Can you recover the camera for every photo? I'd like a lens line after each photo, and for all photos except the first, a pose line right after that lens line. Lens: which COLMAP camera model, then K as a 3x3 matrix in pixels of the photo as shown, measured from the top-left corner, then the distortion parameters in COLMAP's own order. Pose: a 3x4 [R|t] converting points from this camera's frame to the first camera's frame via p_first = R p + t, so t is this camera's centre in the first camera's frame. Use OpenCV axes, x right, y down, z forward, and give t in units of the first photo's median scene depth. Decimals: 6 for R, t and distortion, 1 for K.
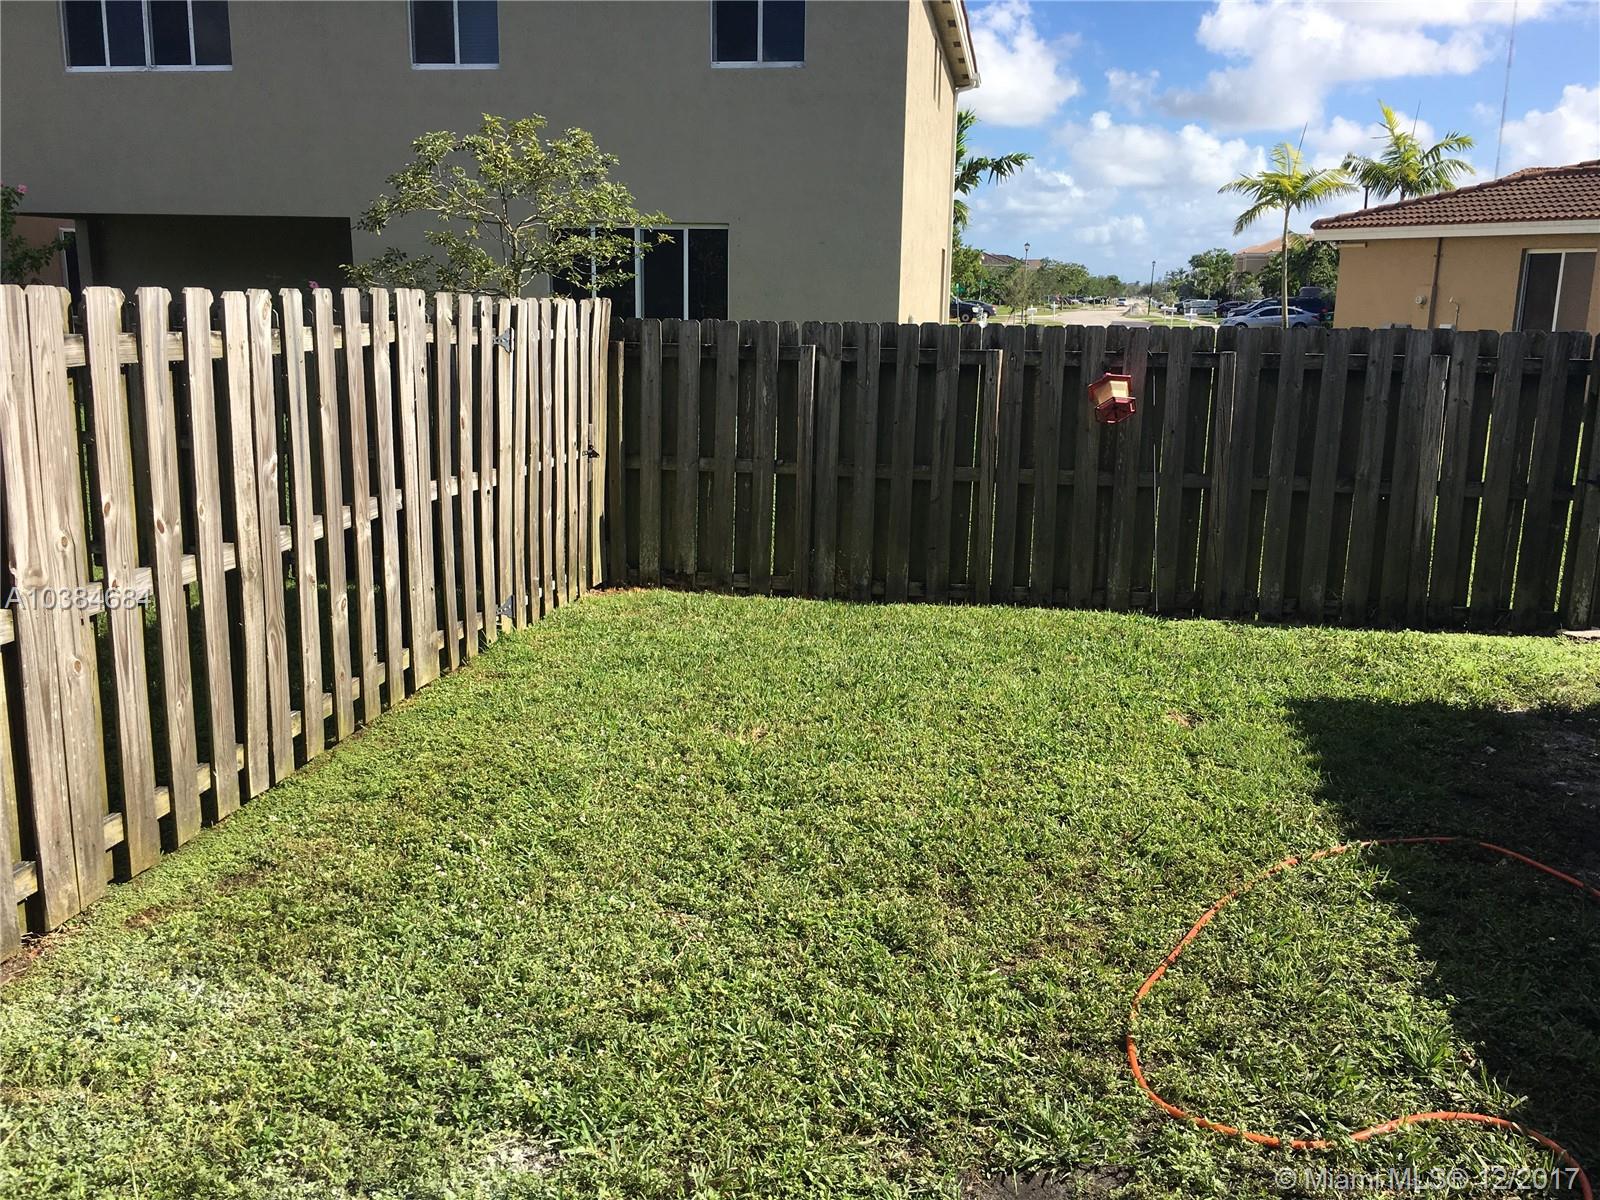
lens RADIAL K [[1368.4, 0, 804.9], [0, 1368.4, 601.0], [0, 0, 1]] dist [0.074932, -0.105356]
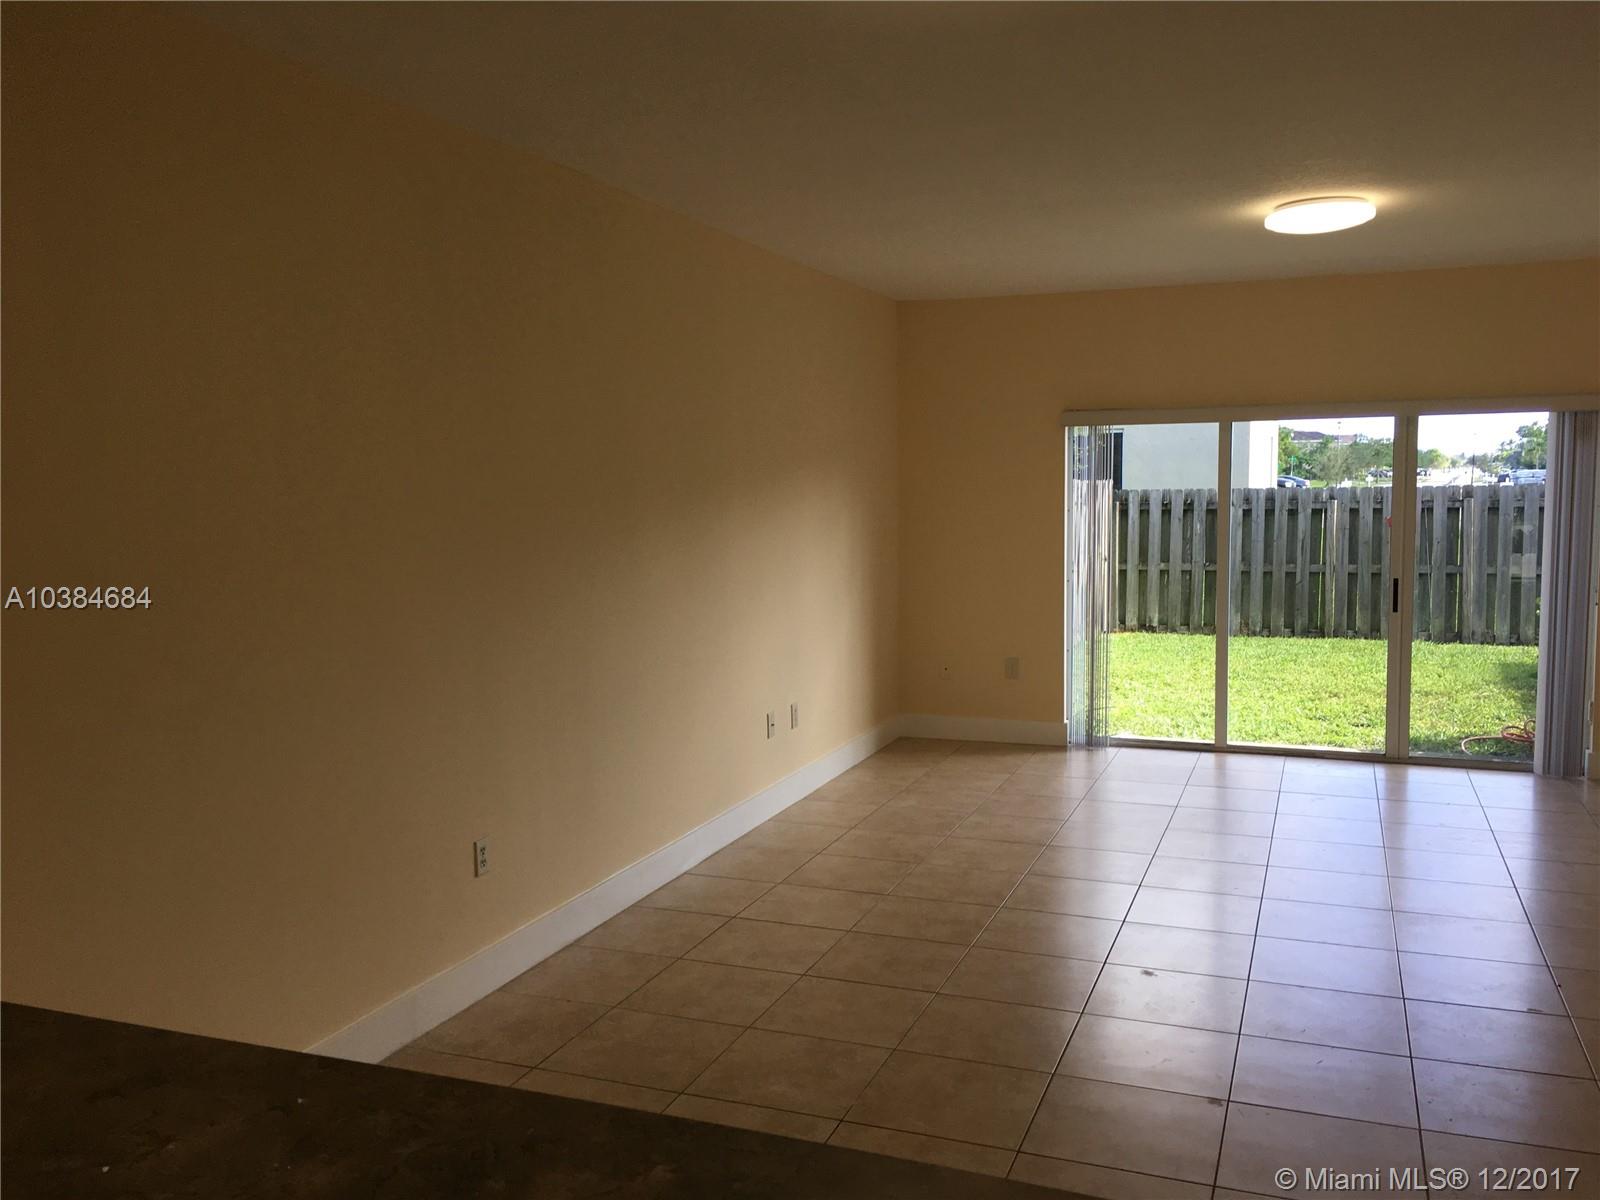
lens RADIAL K [[1368.4, 0, 794.5], [0, 1368.4, 601.9], [0, 0, 1]] dist [0.074932, -0.105356]
pose [[0.975929, -0.007363, -0.217965, -0.158101], [-0.021080, 0.991565, -0.127883, 0.198111], [0.217068, 0.129399, 0.967542, -0.903924]]
